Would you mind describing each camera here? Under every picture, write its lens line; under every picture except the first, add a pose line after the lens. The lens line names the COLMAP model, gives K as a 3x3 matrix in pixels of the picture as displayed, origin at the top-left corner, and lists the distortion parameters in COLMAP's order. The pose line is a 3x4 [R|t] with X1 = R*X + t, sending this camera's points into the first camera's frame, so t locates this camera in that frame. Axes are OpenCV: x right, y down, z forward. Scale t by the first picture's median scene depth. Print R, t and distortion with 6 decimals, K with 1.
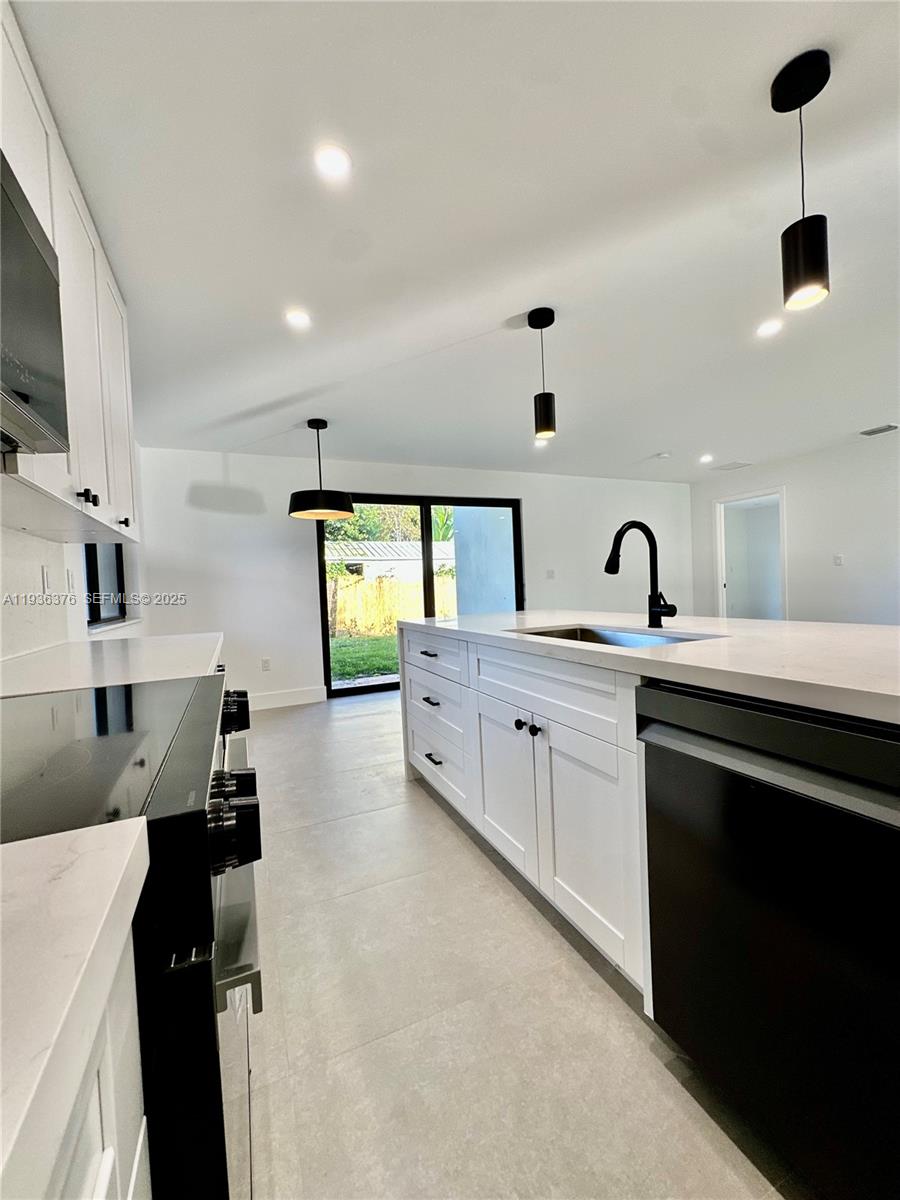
lens RADIAL K [[480.2, 0, 445.1], [0, 480.2, 597.2], [0, 0, 1]] dist [-0.008057, 0.001732]
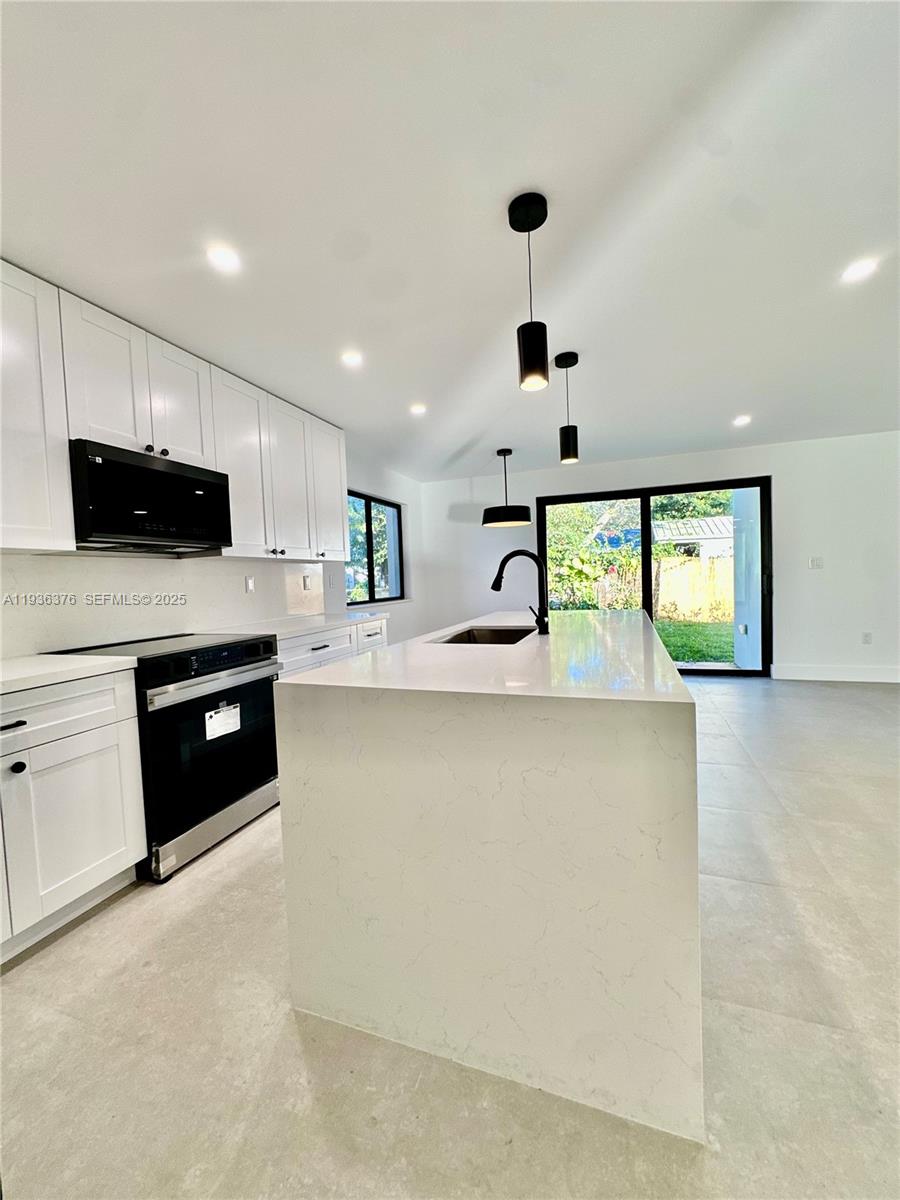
lens RADIAL K [[480.2, 0, 449.0], [0, 480.2, 600.2], [0, 0, 1]] dist [-0.008057, 0.001732]
pose [[0.728582, 0.044369, -0.683520, 0.330332], [-0.006816, 0.998320, 0.057538, -0.027774], [0.684925, -0.037263, 0.727660, -0.024402]]
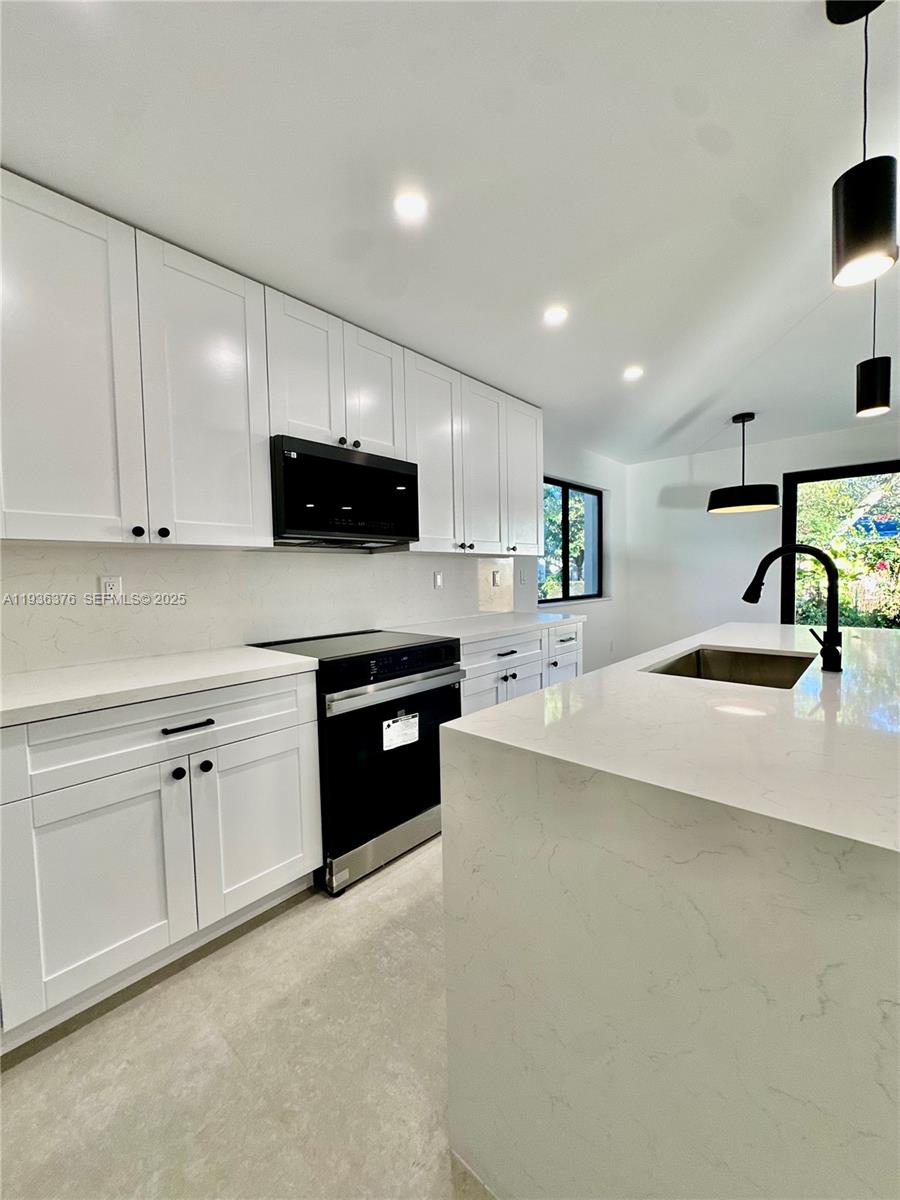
lens RADIAL K [[480.2, 0, 449.1], [0, 480.2, 598.2], [0, 0, 1]] dist [-0.008057, 0.001732]
pose [[0.410798, 0.077572, -0.908420, 0.270226], [-0.017224, 0.996856, 0.077335, -0.033829], [0.911564, -0.016122, 0.410843, 0.015441]]
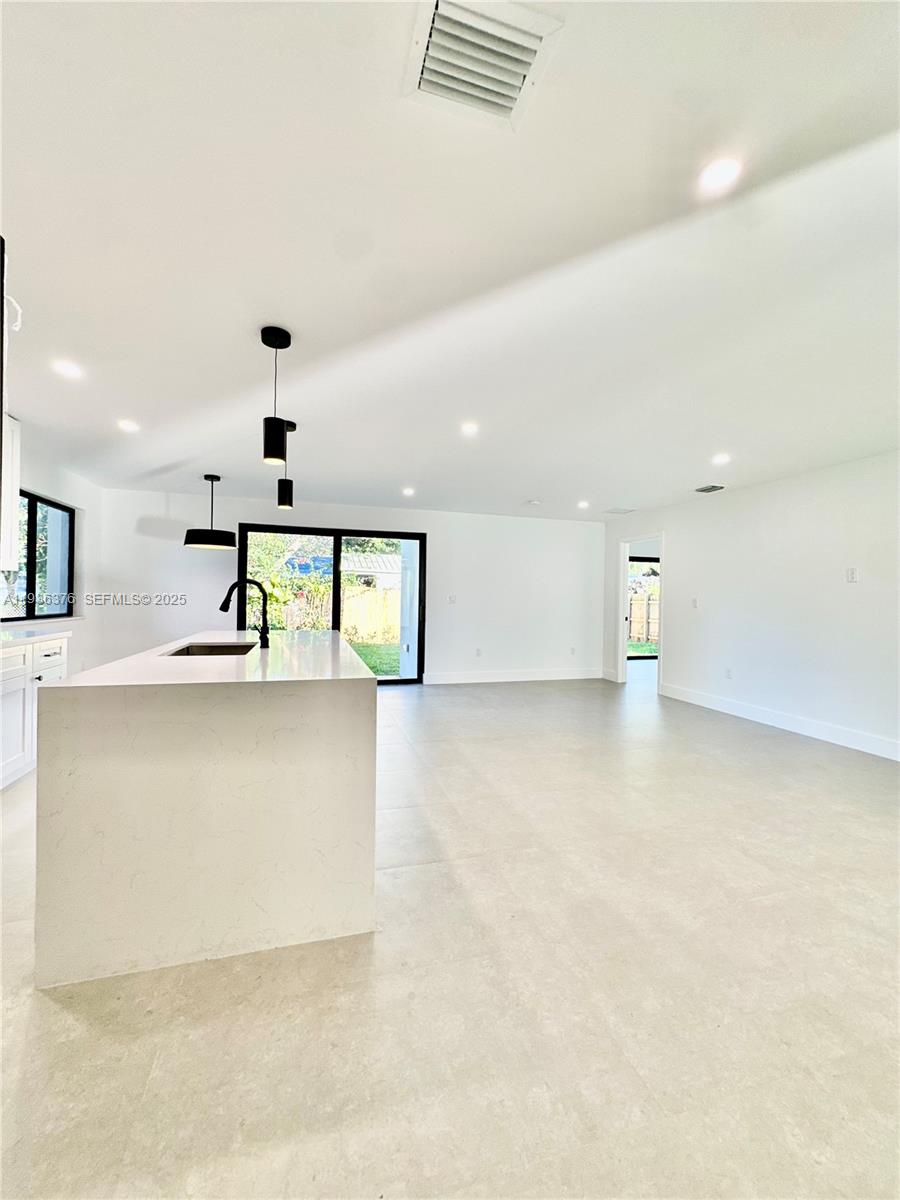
lens RADIAL K [[480.2, 0, 448.9], [0, 480.2, 600.4], [0, 0, 1]] dist [-0.008057, 0.001732]
pose [[0.990964, 0.058101, -0.120887, 0.359766], [-0.060059, 0.998115, -0.012612, -0.031056], [0.119927, 0.019759, 0.992586, -0.142778]]
